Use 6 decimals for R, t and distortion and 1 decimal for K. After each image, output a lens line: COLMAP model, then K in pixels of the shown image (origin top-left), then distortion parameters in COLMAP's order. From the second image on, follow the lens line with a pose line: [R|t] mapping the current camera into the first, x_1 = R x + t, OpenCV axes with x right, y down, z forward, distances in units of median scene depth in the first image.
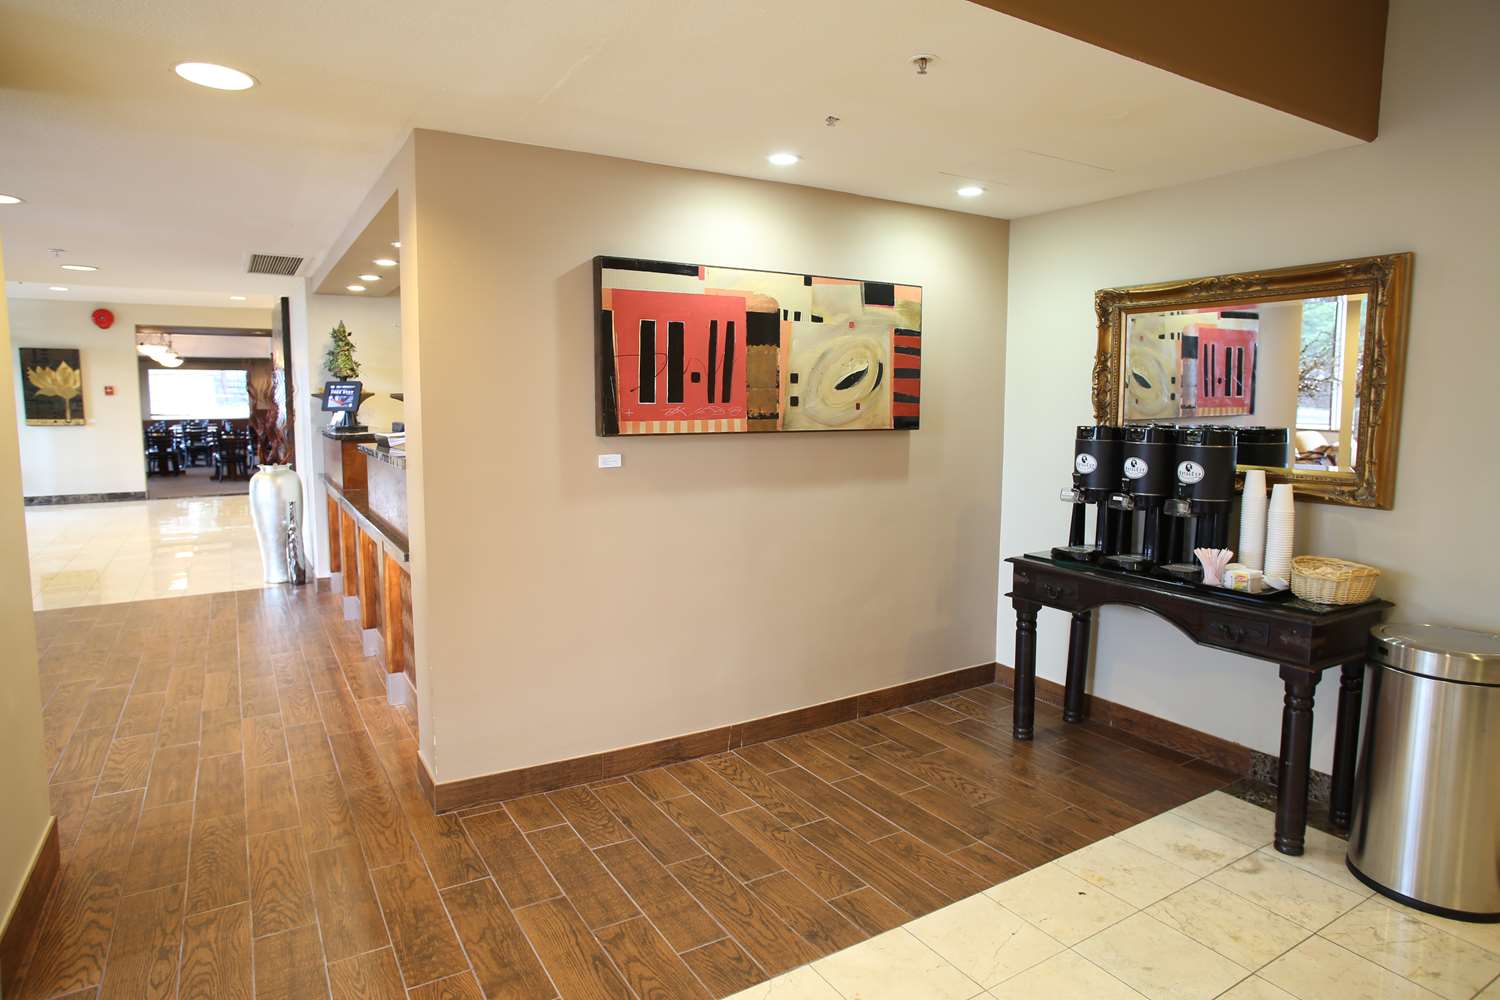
lens RADIAL K [[854.1, 0, 742.6], [0, 854.1, 492.3], [0, 0, 1]] dist [-0.060364, 0.039247]
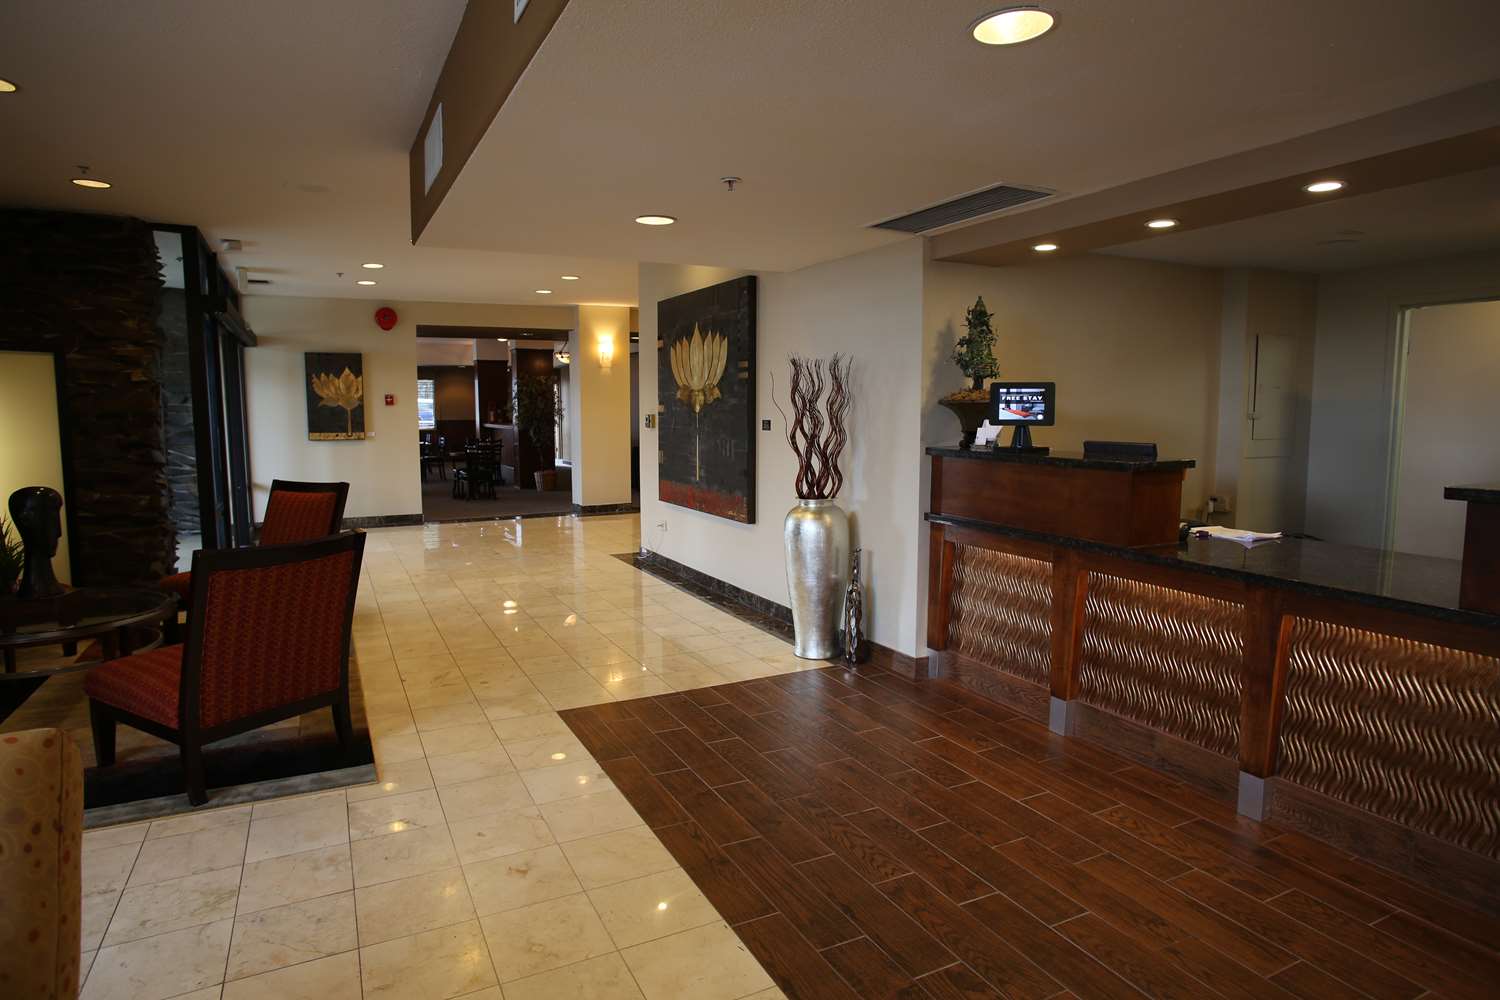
lens RADIAL K [[854.1, 0, 742.6], [0, 854.1, 492.3], [0, 0, 1]] dist [-0.060364, 0.039247]
pose [[0.996579, 0.003044, -0.082587, -0.321840], [-0.003936, 0.999936, -0.010637, -0.016572], [0.082549, 0.010925, 0.996527, 0.145408]]
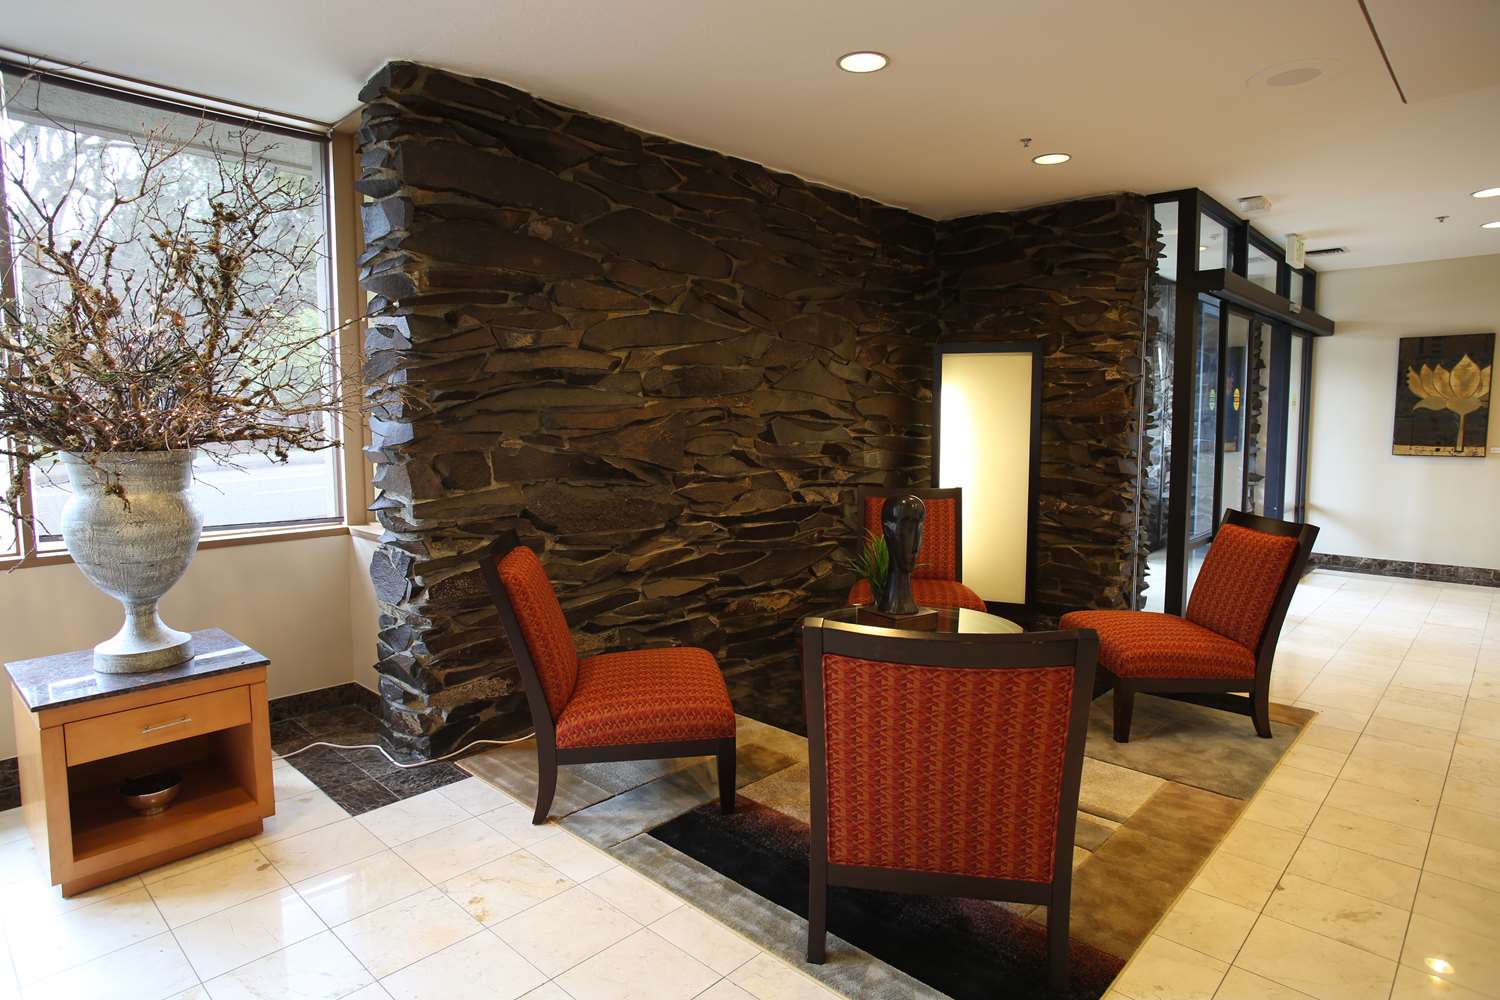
lens RADIAL K [[854.1, 0, 742.6], [0, 854.1, 492.3], [0, 0, 1]] dist [-0.060364, 0.039247]
pose [[0.259342, 0.084010, -0.962125, -0.344052], [-0.103101, 0.992925, 0.058908, -0.035304], [0.960267, 0.083918, 0.266168, 0.321380]]
